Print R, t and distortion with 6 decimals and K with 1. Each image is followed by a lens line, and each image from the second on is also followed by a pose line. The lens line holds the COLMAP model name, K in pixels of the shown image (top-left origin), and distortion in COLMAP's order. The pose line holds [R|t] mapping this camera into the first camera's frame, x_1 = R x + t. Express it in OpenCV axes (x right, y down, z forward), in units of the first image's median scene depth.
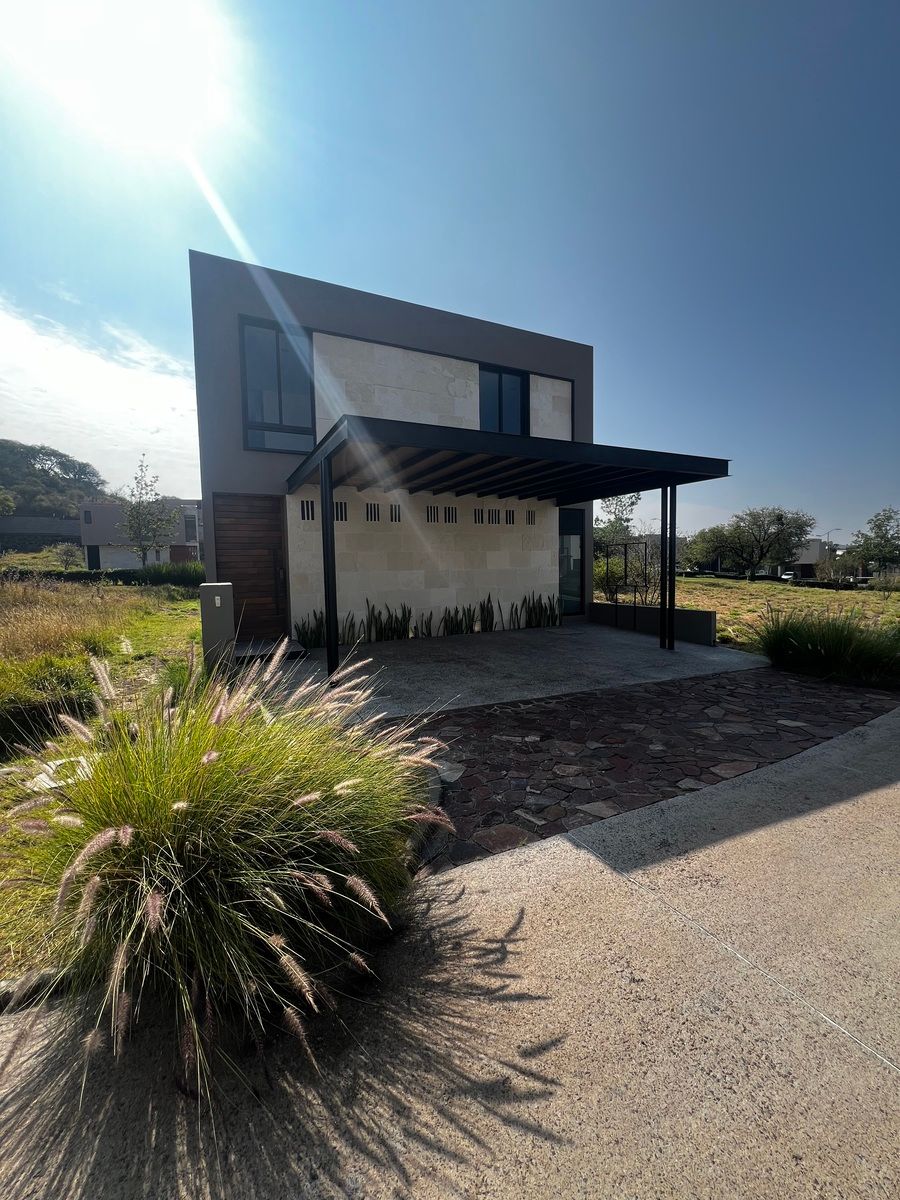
lens RADIAL K [[476.9, 0, 451.1], [0, 476.9, 599.3], [0, 0, 1]] dist [-0.003986, 0.000794]
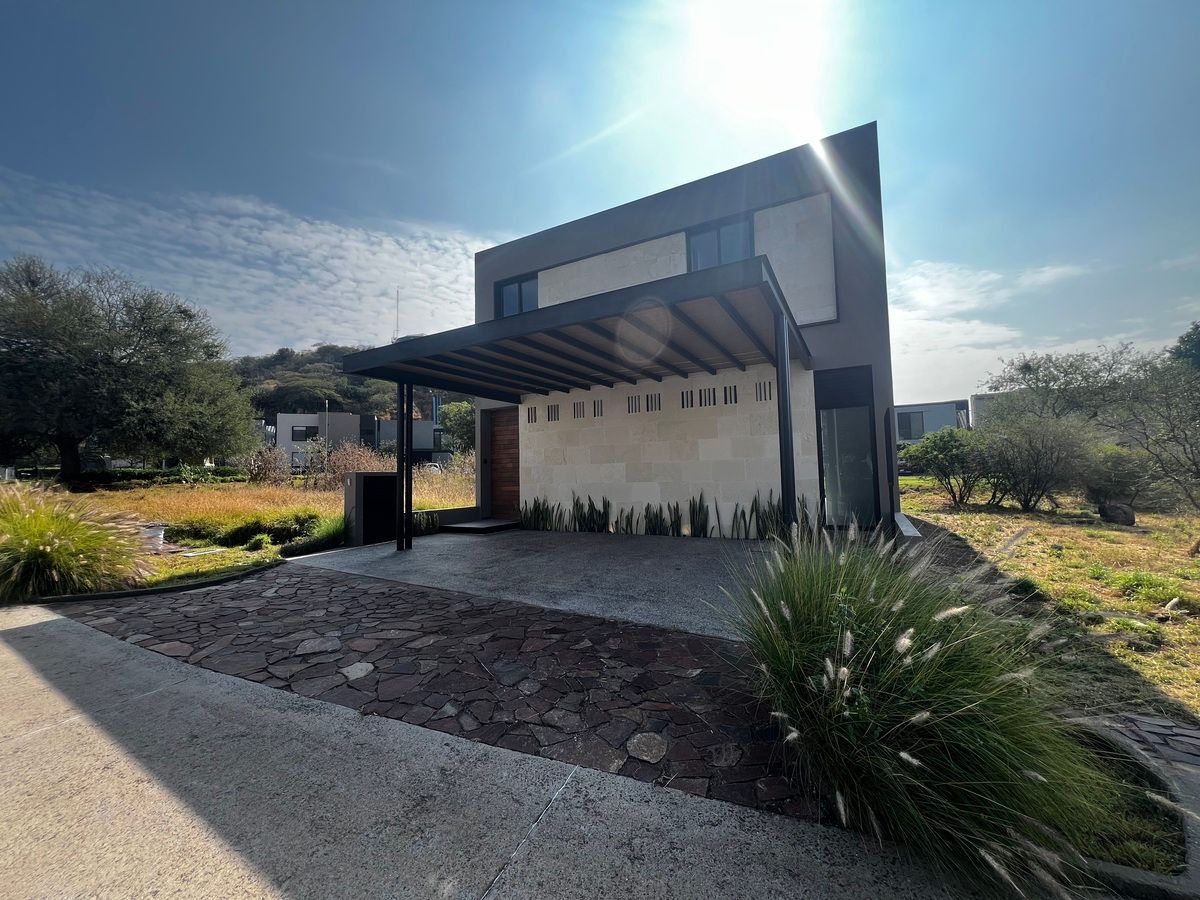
lens RADIAL K [[476.9, 0, 599.1], [0, 476.9, 446.3], [0, 0, 1]] dist [-0.003986, 0.000794]
pose [[0.569123, -0.046805, -0.820919, 0.695916], [-0.046423, 0.994957, -0.088912, -0.006832], [0.820941, 0.088711, 0.564080, 0.406696]]
